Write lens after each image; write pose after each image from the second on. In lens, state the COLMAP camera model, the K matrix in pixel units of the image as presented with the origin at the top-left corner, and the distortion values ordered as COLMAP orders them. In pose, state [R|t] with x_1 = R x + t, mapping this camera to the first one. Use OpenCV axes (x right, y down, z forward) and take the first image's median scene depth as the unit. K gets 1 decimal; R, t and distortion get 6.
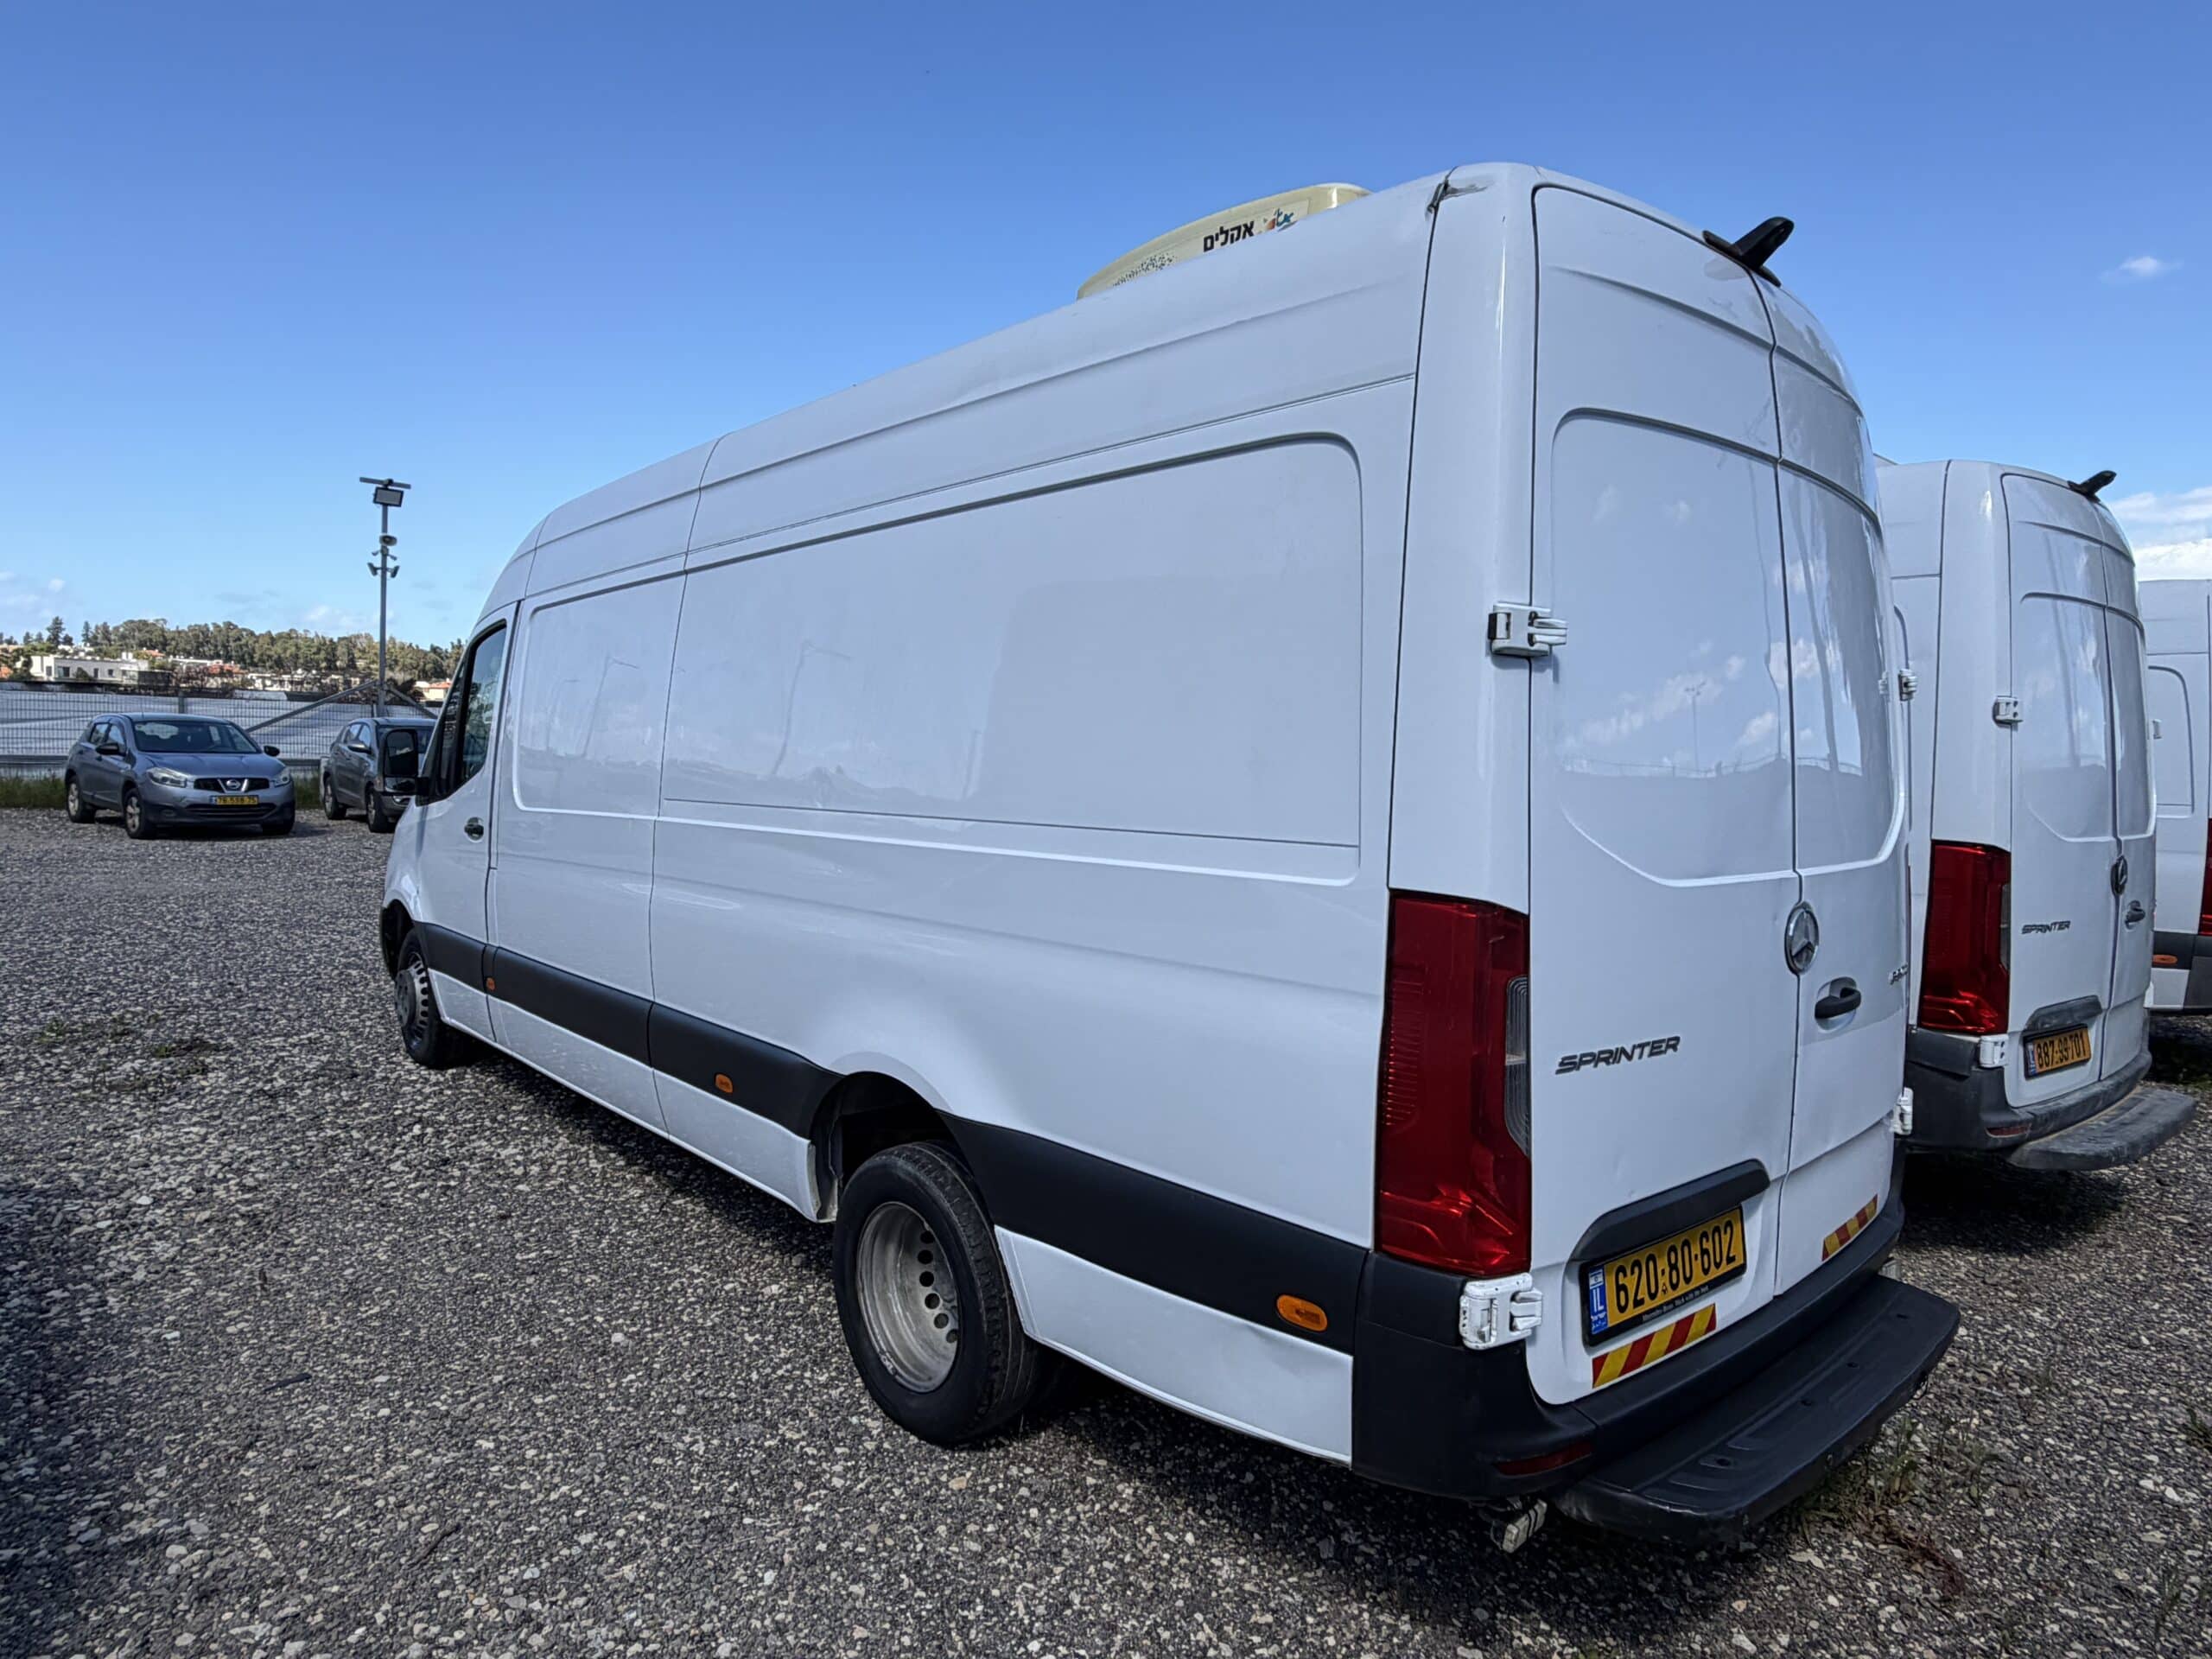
lens RADIAL K [[1407.4, 0, 1111.0], [0, 1407.4, 821.6], [0, 0, 1]] dist [0.001549, -0.001055]
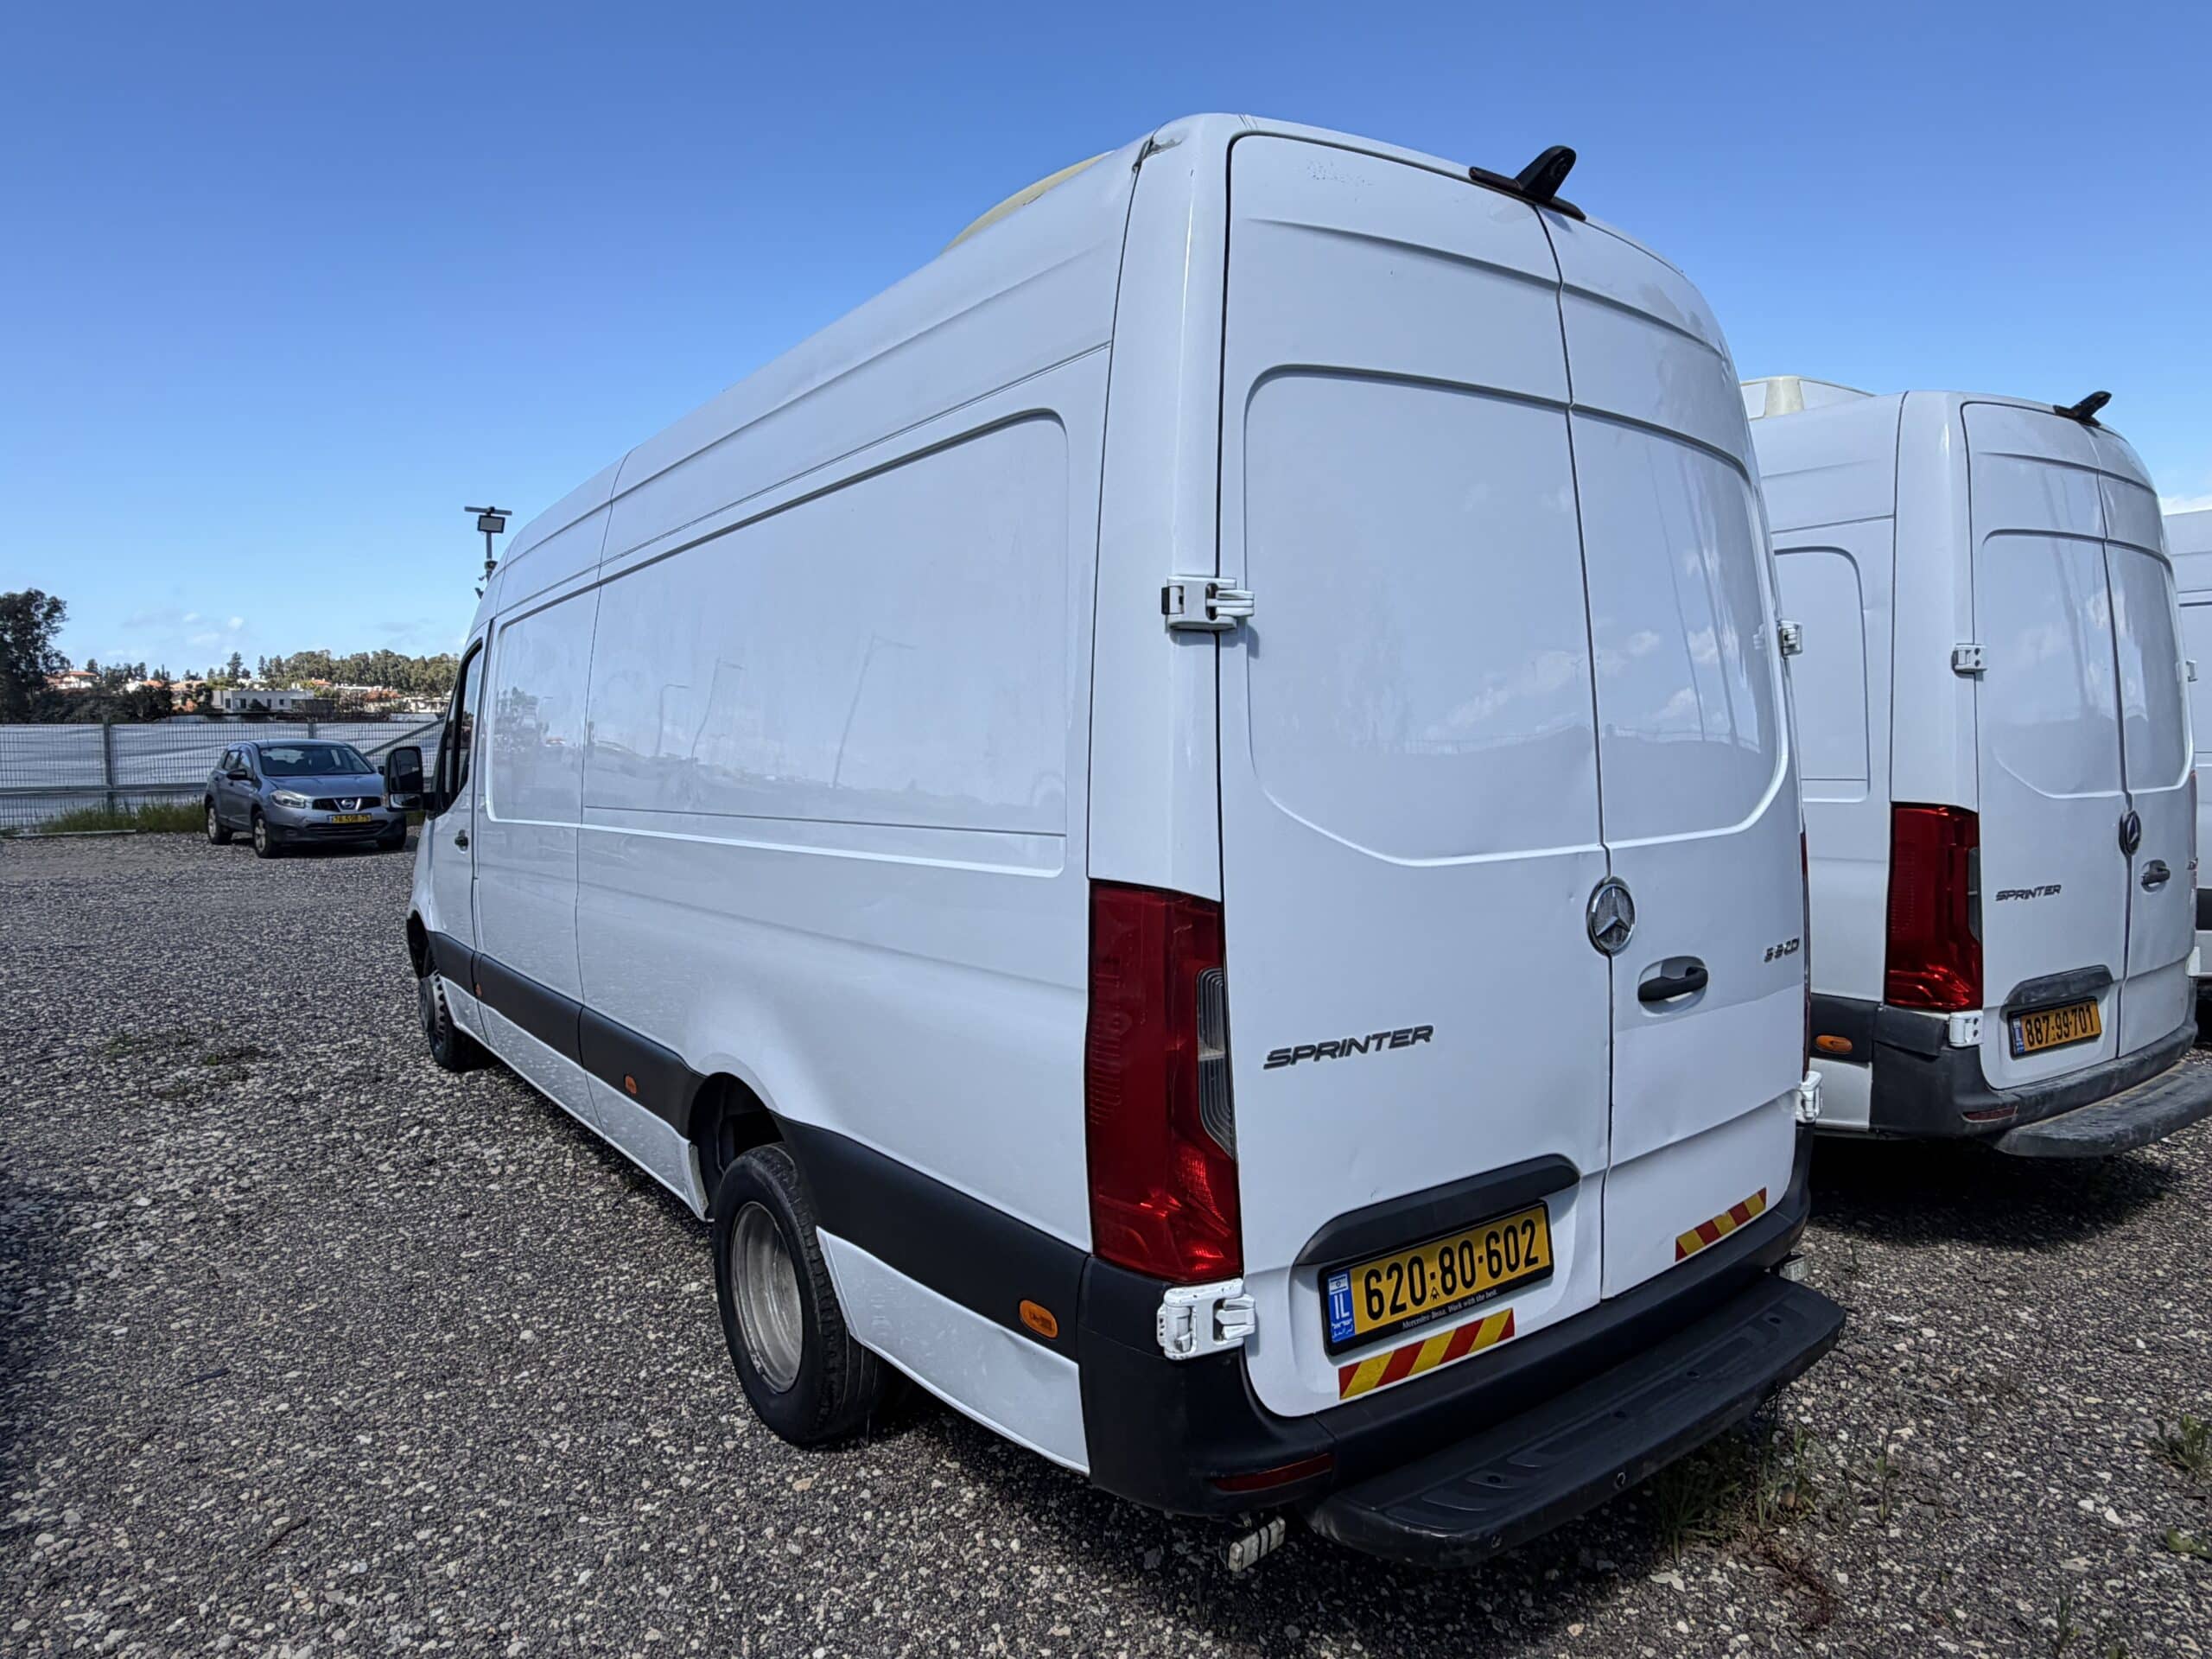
lens RADIAL K [[1407.4, 0, 1038.3], [0, 1407.4, 813.3], [0, 0, 1]] dist [0.001549, -0.001055]
pose [[0.993783, -0.035366, -0.105566, 0.184634], [0.035487, 0.999370, -0.000733, 0.001590], [0.105525, -0.003018, 0.994412, 0.028243]]
